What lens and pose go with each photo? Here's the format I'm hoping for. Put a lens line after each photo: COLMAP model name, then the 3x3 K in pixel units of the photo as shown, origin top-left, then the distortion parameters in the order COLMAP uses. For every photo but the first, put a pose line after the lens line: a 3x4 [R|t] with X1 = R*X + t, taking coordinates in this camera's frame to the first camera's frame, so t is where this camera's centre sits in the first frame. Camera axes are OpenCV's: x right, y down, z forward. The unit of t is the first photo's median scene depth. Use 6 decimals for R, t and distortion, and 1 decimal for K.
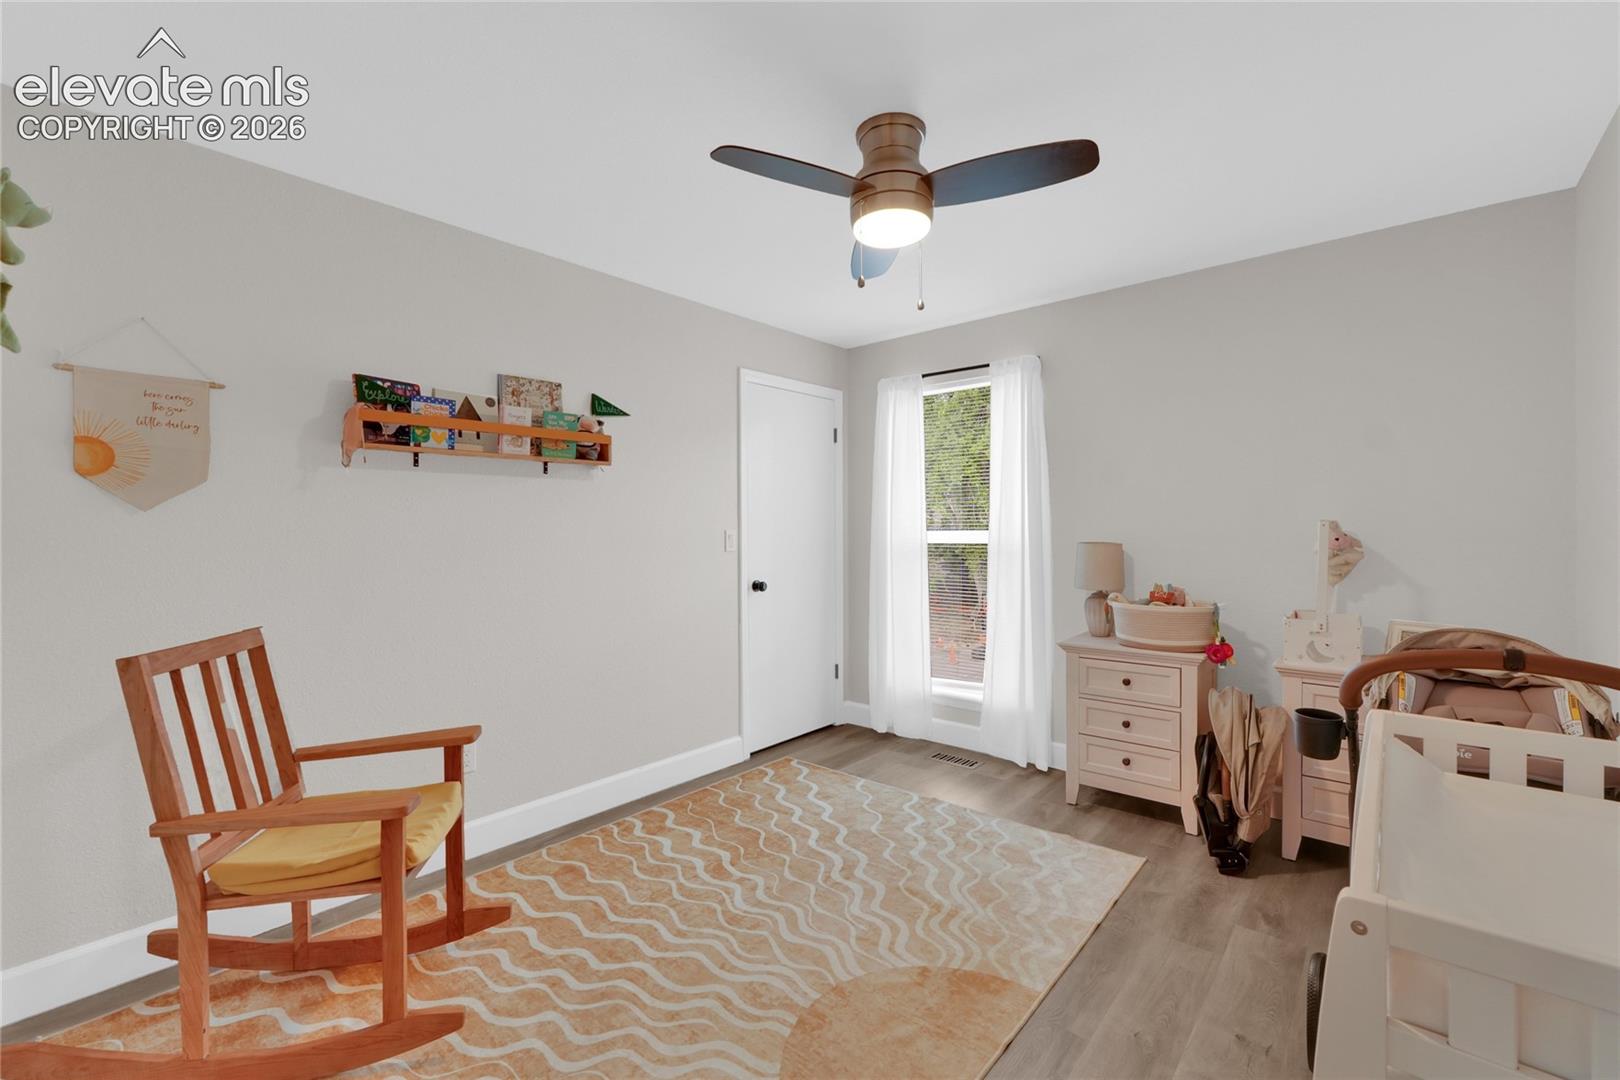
lens RADIAL K [[687.9, 0, 808.0], [0, 687.9, 505.7], [0, 0, 1]] dist [-0.001509, 0.000086]
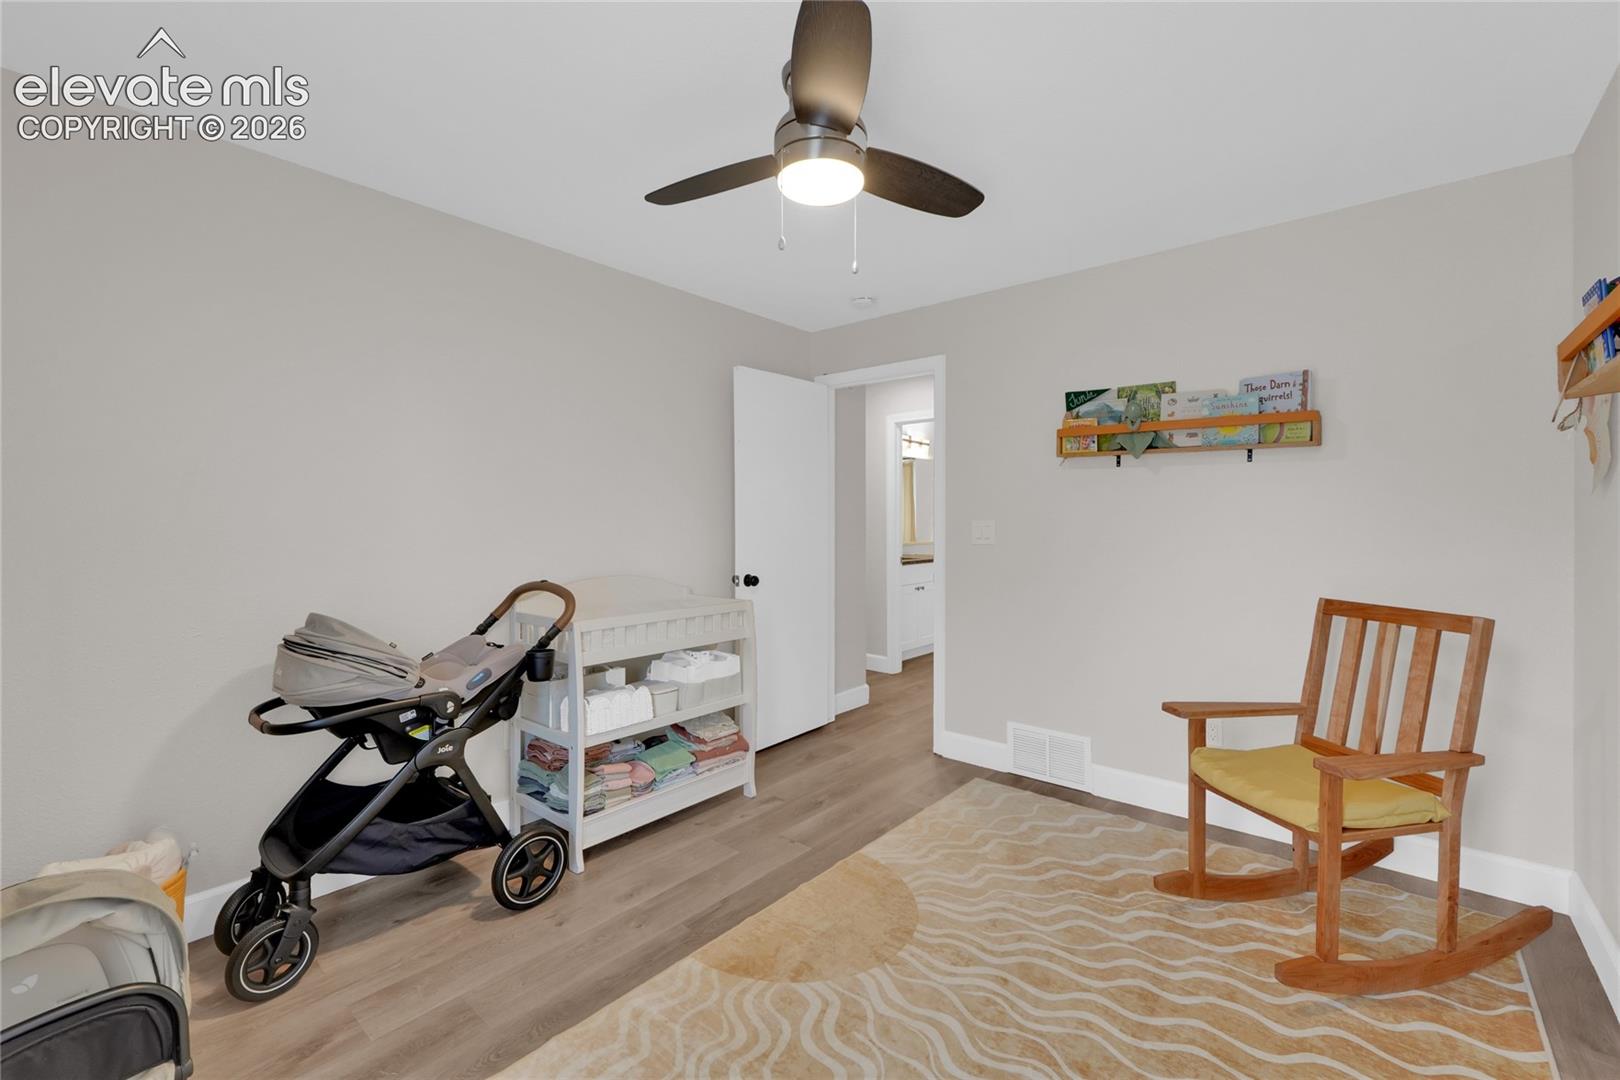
lens RADIAL K [[684.2, 0, 809.9], [0, 684.2, 536.2], [0, 0, 1]] dist [-0.000344, 0.000135]
pose [[-0.999921, 0.009195, -0.008584, 0.148647], [0.009294, 0.999889, -0.011622, 0.064624], [0.008476, -0.011701, -0.999896, 1.945414]]
